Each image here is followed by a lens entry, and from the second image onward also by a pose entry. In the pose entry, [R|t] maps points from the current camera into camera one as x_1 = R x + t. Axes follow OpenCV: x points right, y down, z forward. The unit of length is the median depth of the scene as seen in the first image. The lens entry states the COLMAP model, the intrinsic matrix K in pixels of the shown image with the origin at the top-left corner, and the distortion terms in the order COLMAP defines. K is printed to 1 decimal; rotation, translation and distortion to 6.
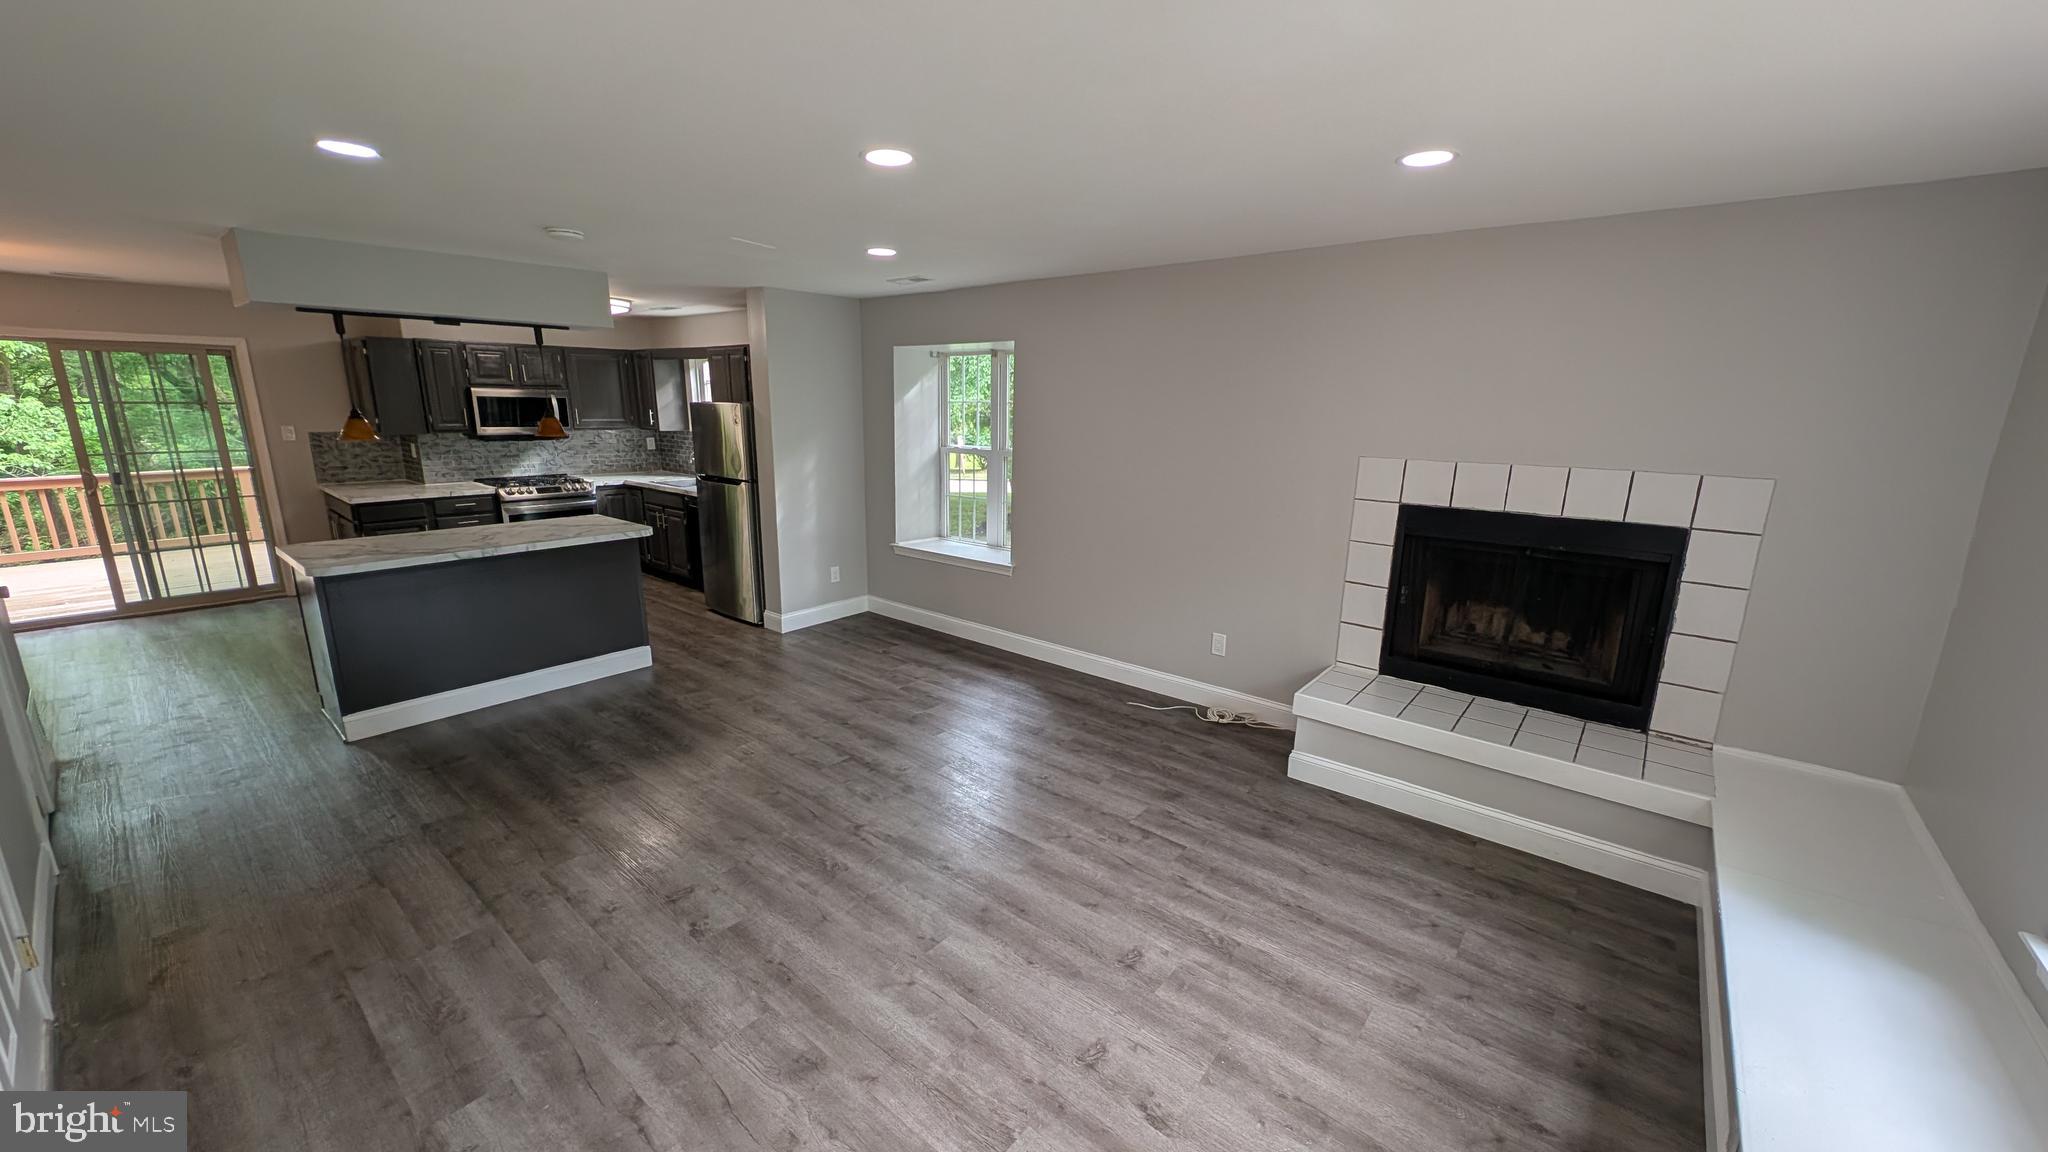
lens RADIAL K [[762.2, 0, 1023.7], [0, 762.2, 577.2], [0, 0, 1]] dist [0.009274, -0.004806]
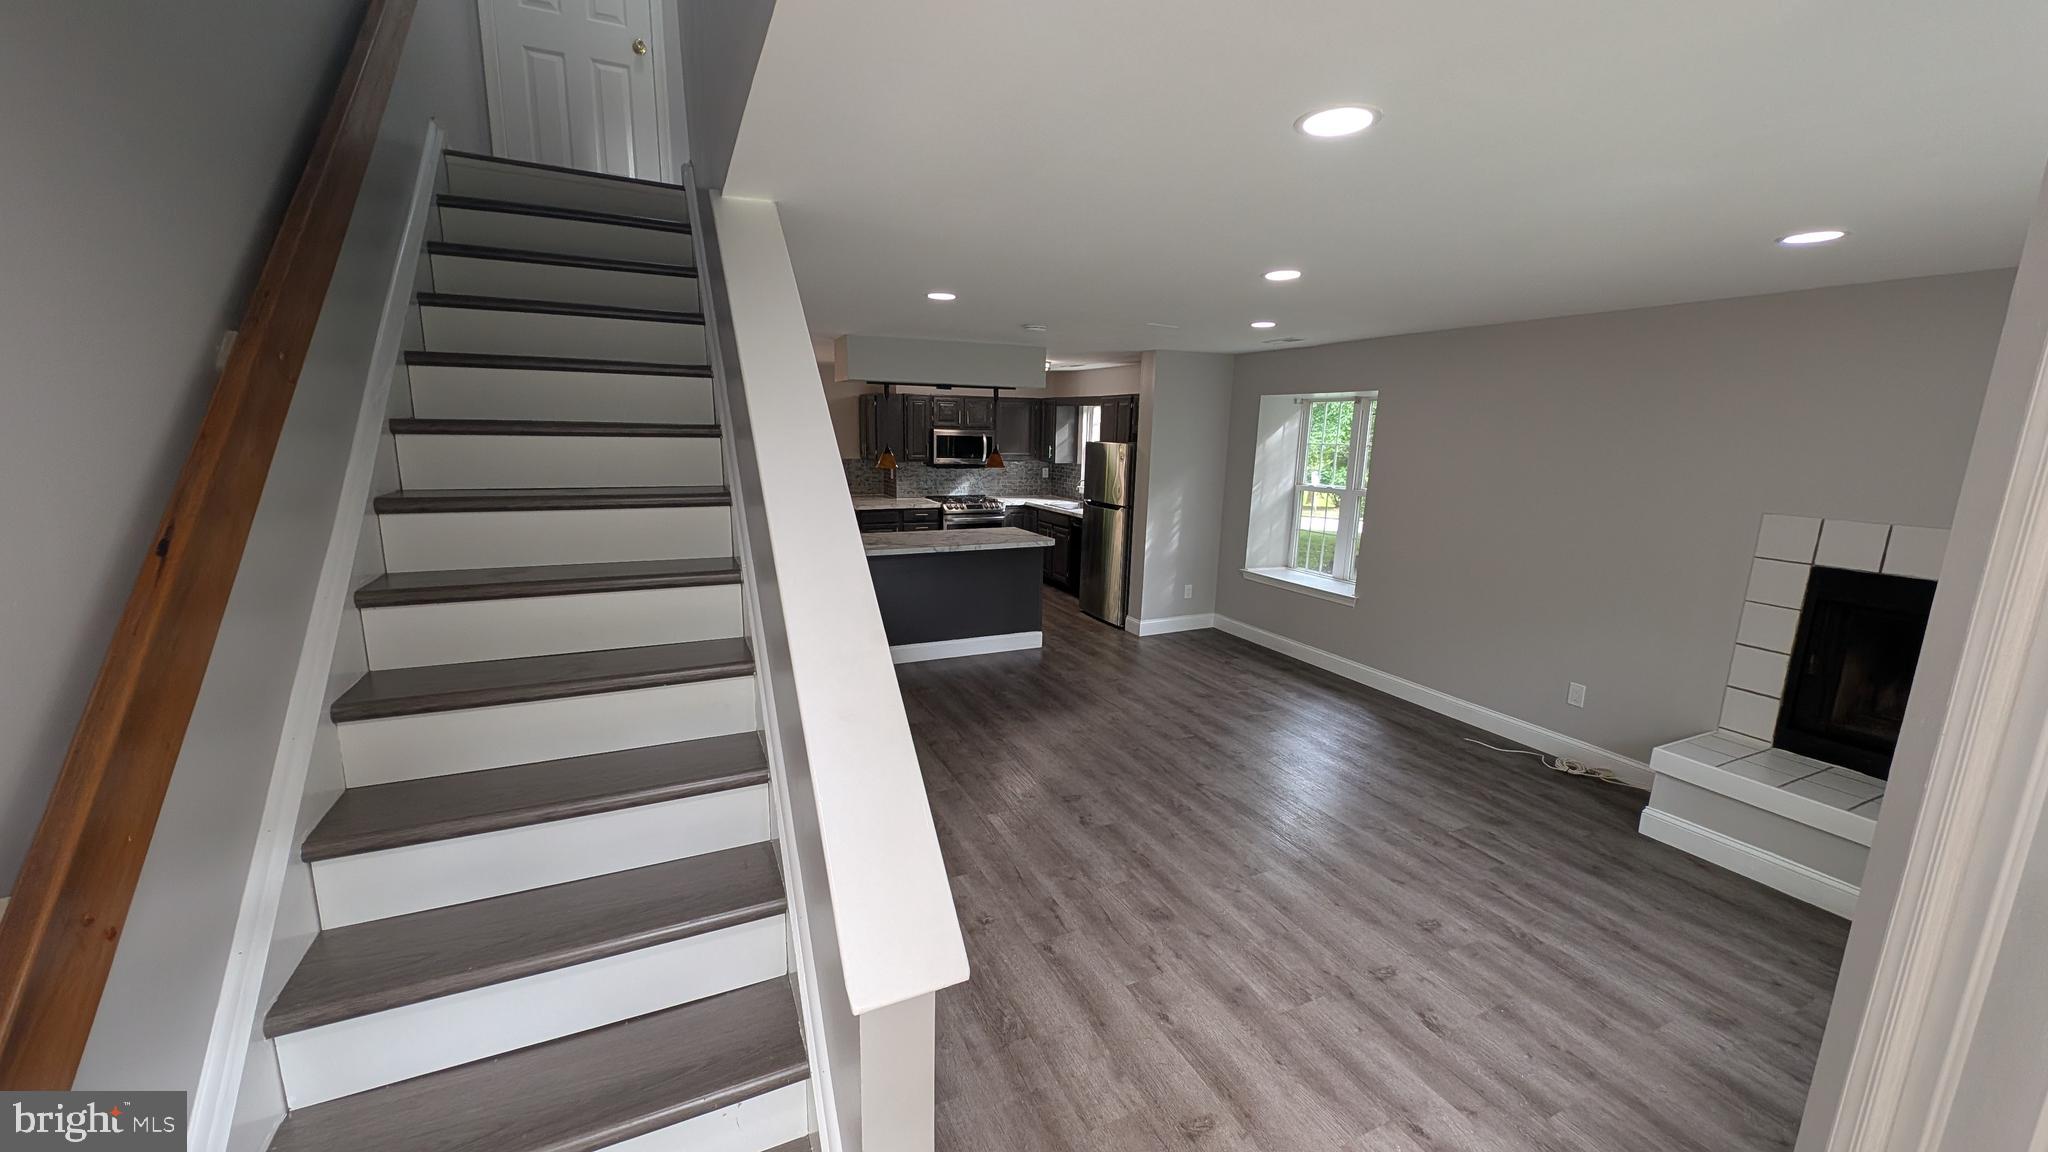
lens RADIAL K [[762.2, 0, 1022.5], [0, 762.2, 574.7], [0, 0, 1]] dist [0.009274, -0.004806]
pose [[0.902513, 0.086837, -0.421817, 0.016258], [-0.105237, 0.994236, -0.020487, 0.034050], [0.417607, 0.062880, 0.906449, -0.240420]]
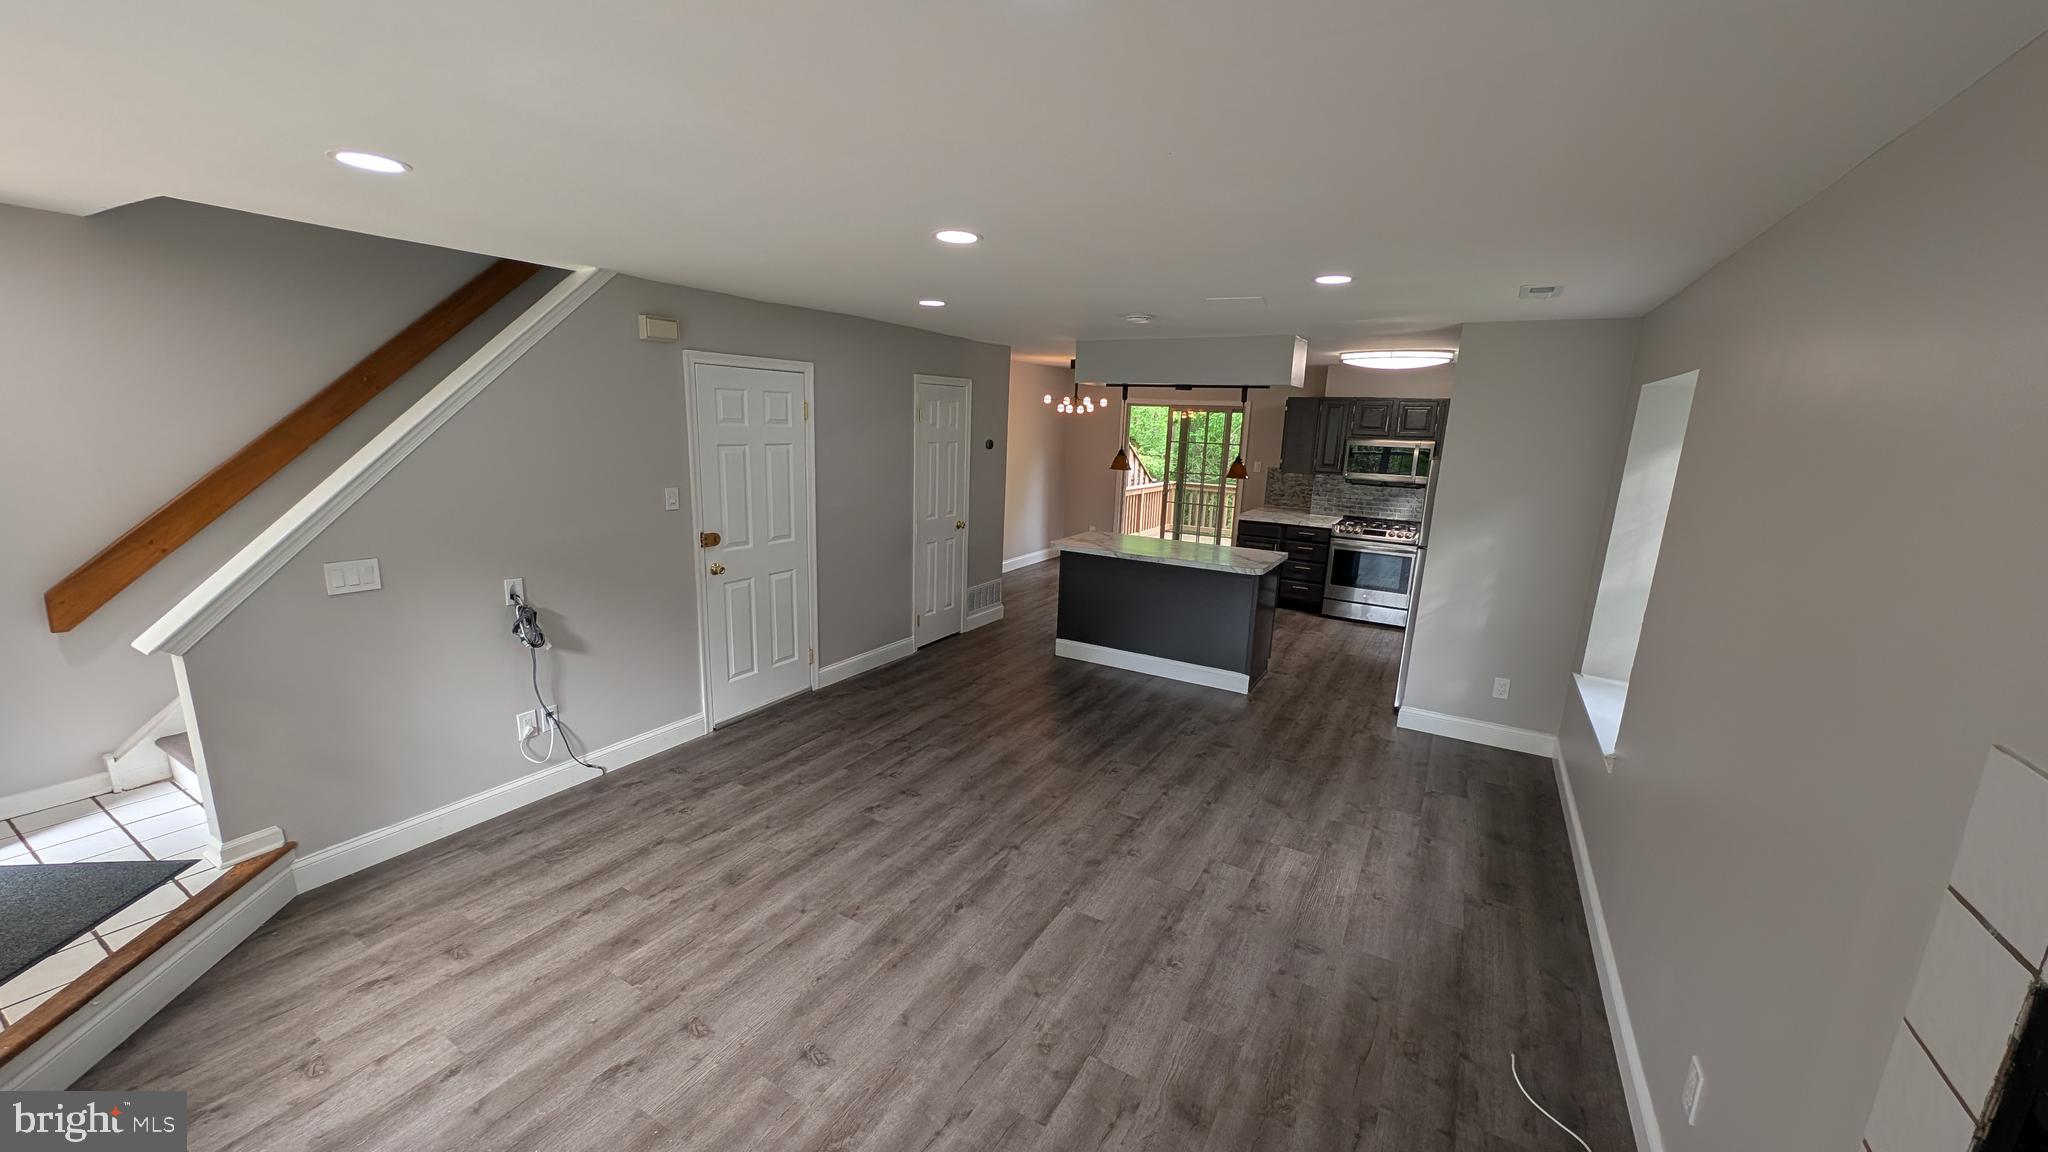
lens RADIAL K [[762.2, 0, 1027.6], [0, 762.2, 577.1], [0, 0, 1]] dist [0.009274, -0.004806]
pose [[0.163262, 0.196931, -0.966728, 0.627977], [-0.256642, 0.954619, 0.151123, -0.167592], [0.952618, 0.223431, 0.206394, 0.605178]]
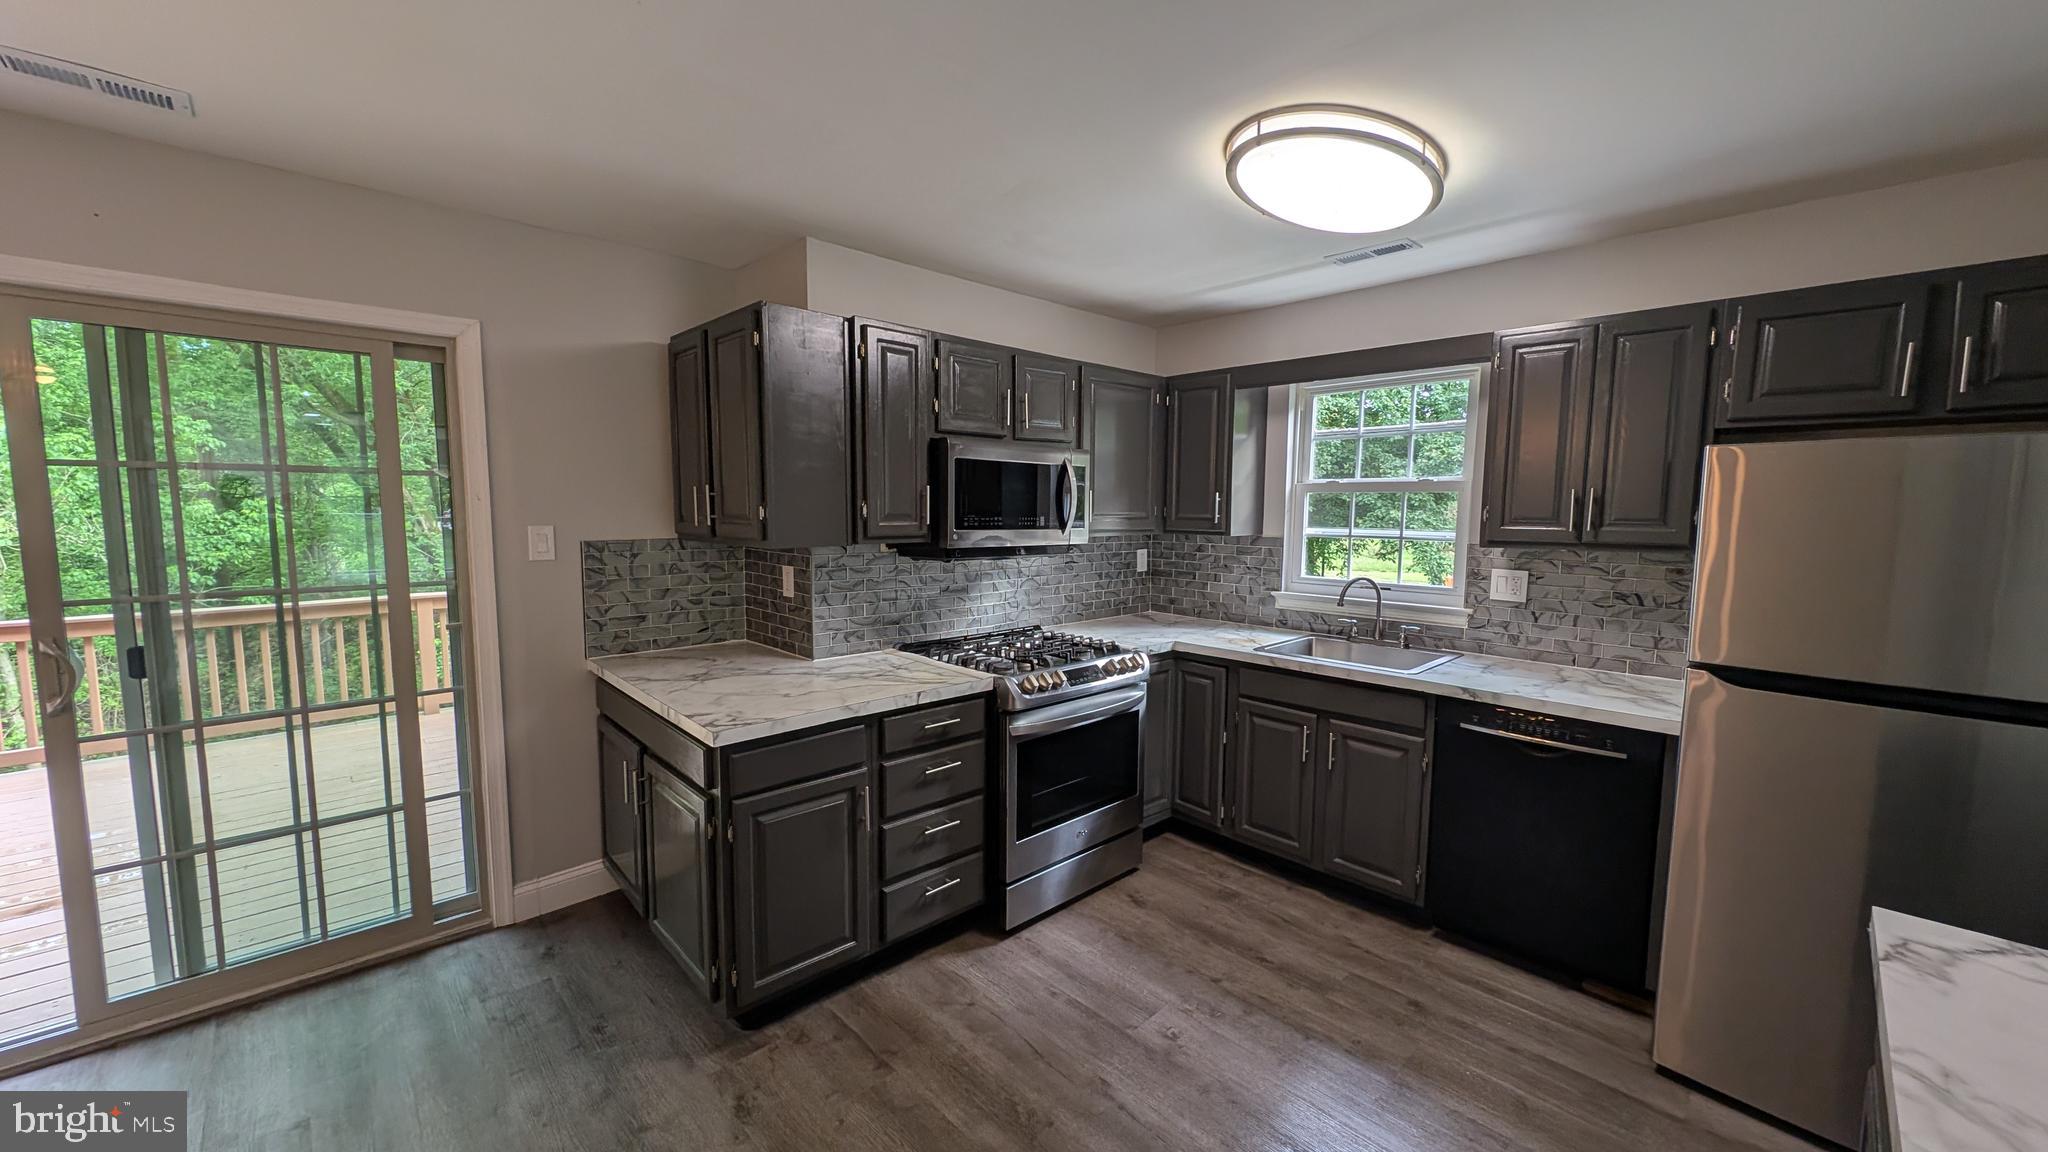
lens RADIAL K [[762.2, 0, 1024.9], [0, 762.2, 578.0], [0, 0, 1]] dist [0.009274, -0.004806]
pose [[0.992497, 0.005169, -0.122156, -1.093779], [-0.021832, 0.990542, -0.135462, -0.199117], [0.120301, 0.137113, 0.983223, 1.049927]]
